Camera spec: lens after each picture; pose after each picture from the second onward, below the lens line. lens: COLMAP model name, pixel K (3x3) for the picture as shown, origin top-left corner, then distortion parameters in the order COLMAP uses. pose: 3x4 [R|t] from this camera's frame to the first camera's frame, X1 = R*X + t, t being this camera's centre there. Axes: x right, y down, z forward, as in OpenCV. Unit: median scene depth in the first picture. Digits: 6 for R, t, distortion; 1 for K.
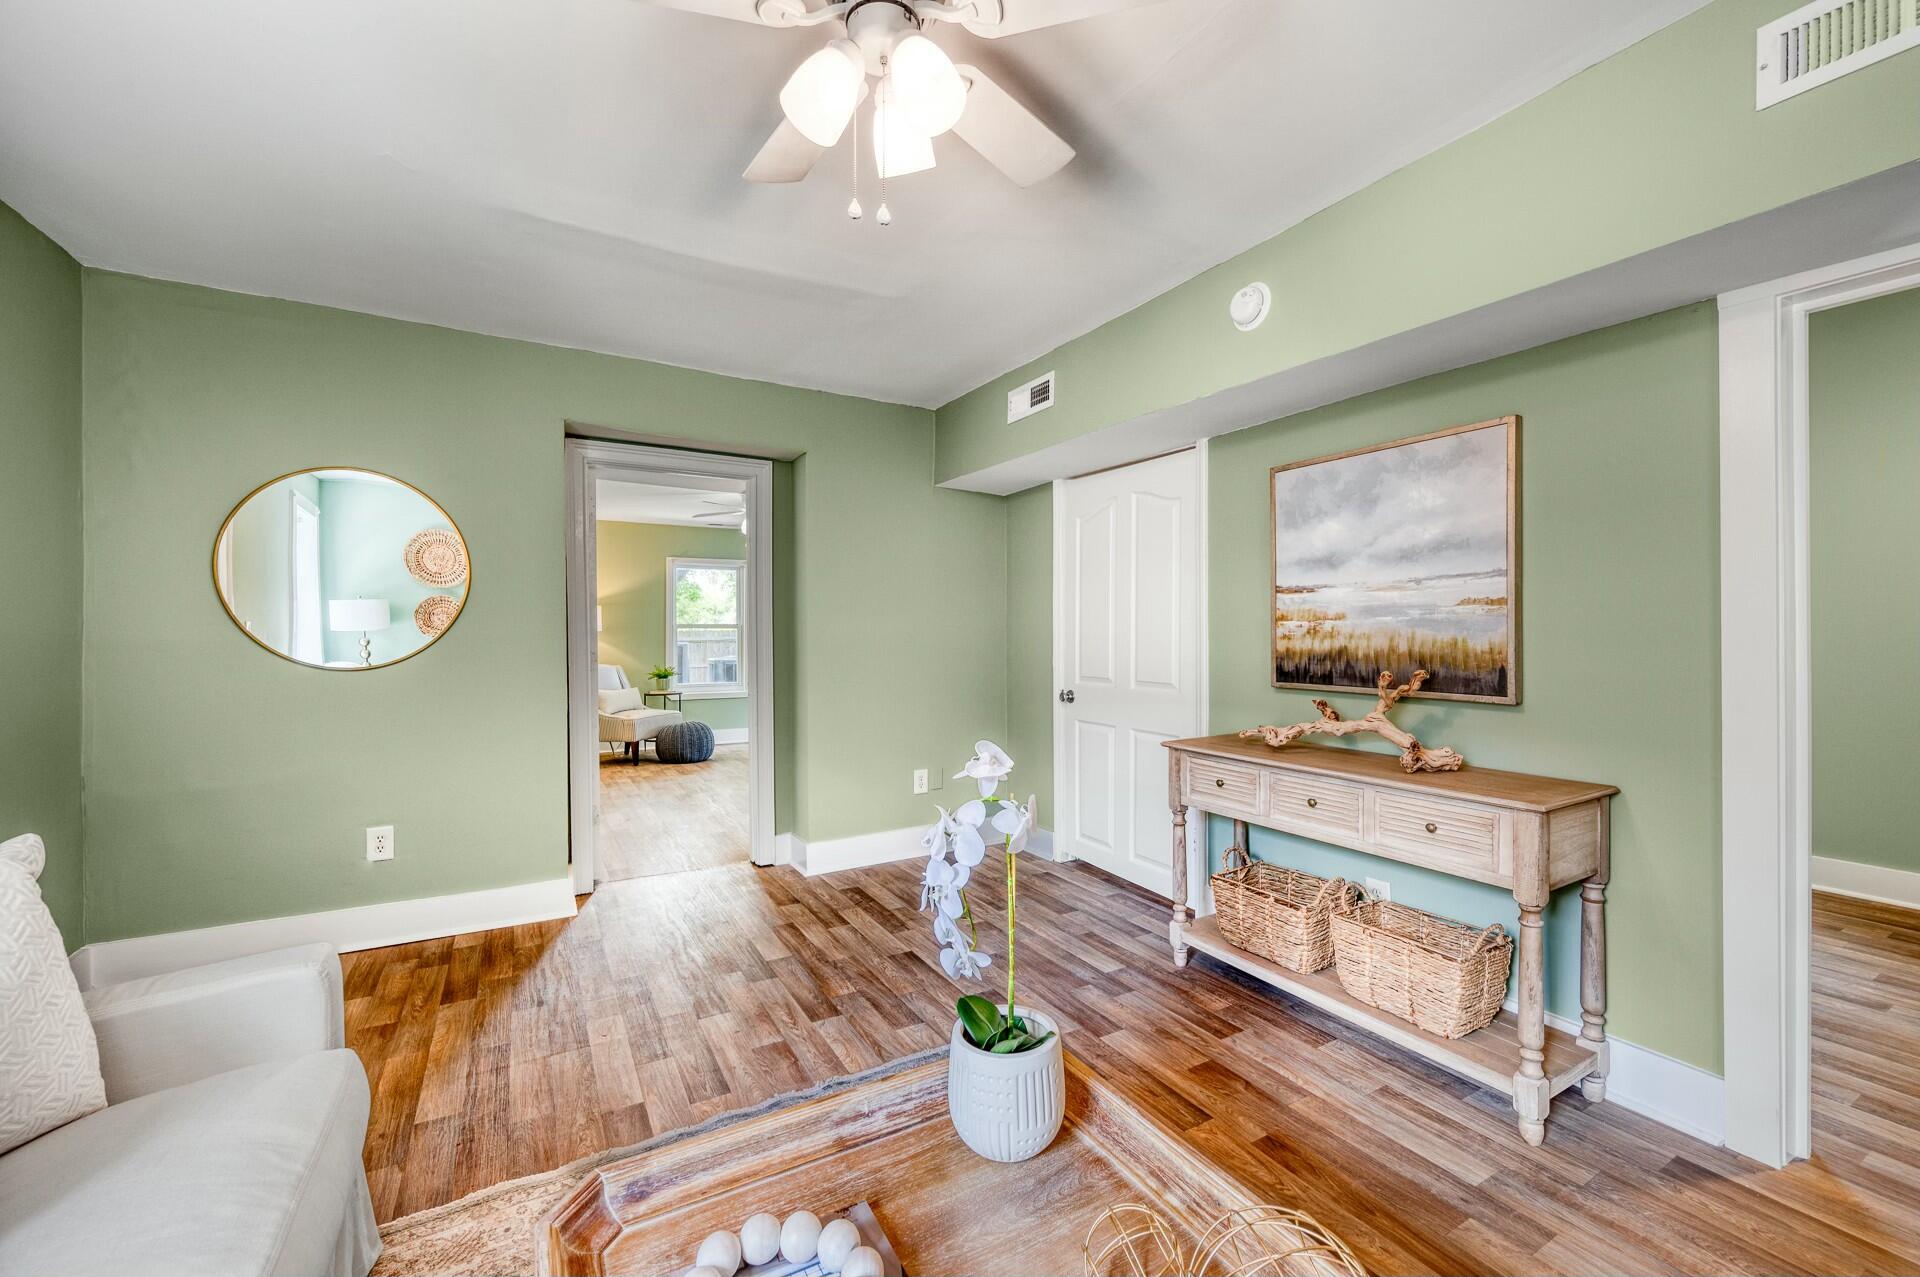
lens RADIAL K [[765.4, 0, 960.9], [0, 765.4, 634.3], [0, 0, 1]] dist [-0.002605, -0.000067]
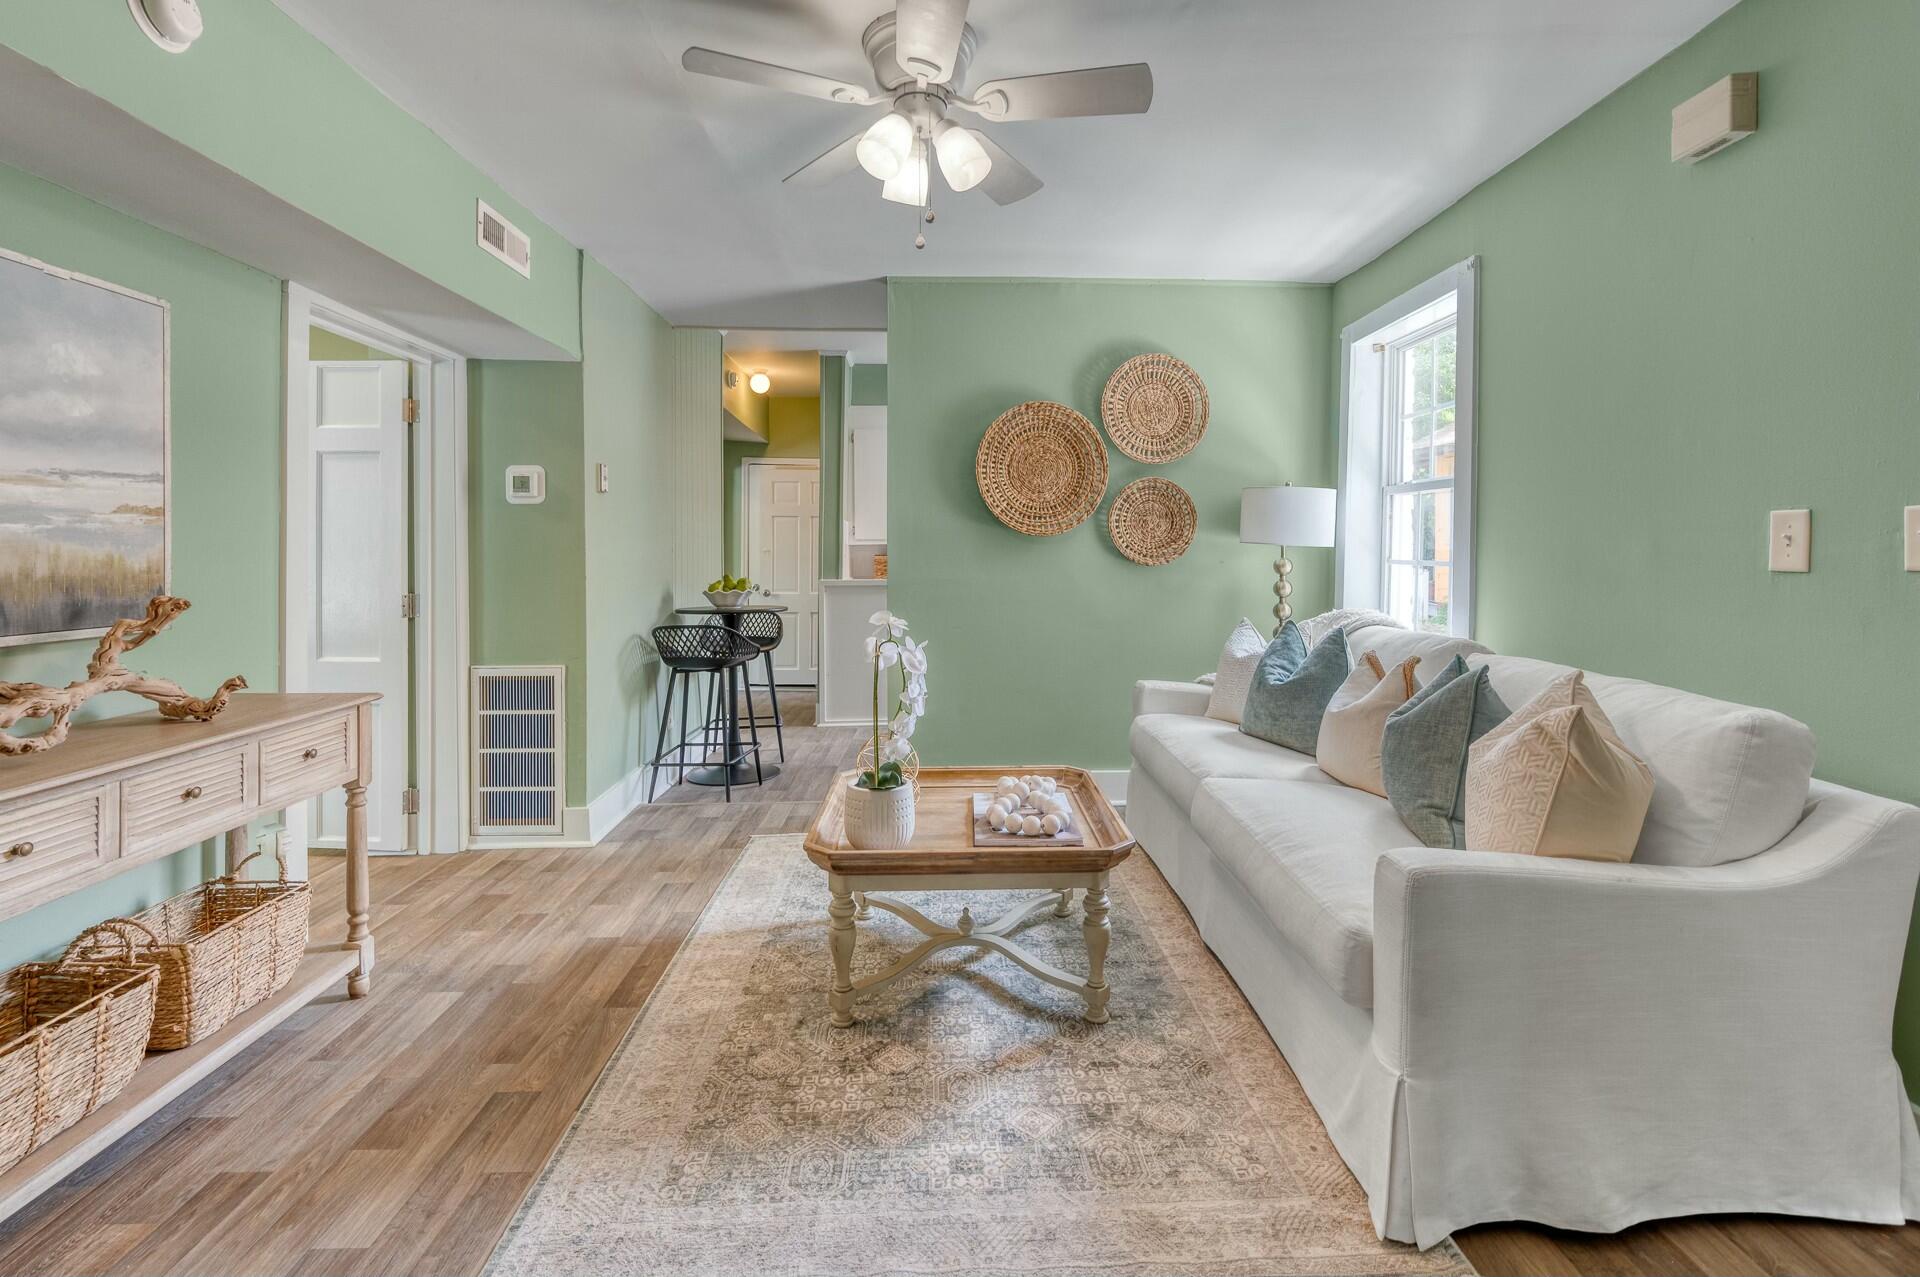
lens RADIAL K [[891.7, 0, 963.3], [0, 891.7, 548.3], [0, 0, 1]] dist [-0.007395, 0.001886]
pose [[-0.881221, 0.008852, 0.472622, -0.500750], [0.010805, 0.999941, 0.001417, 0.005772], [-0.472581, 0.006356, -0.881264, 1.293294]]
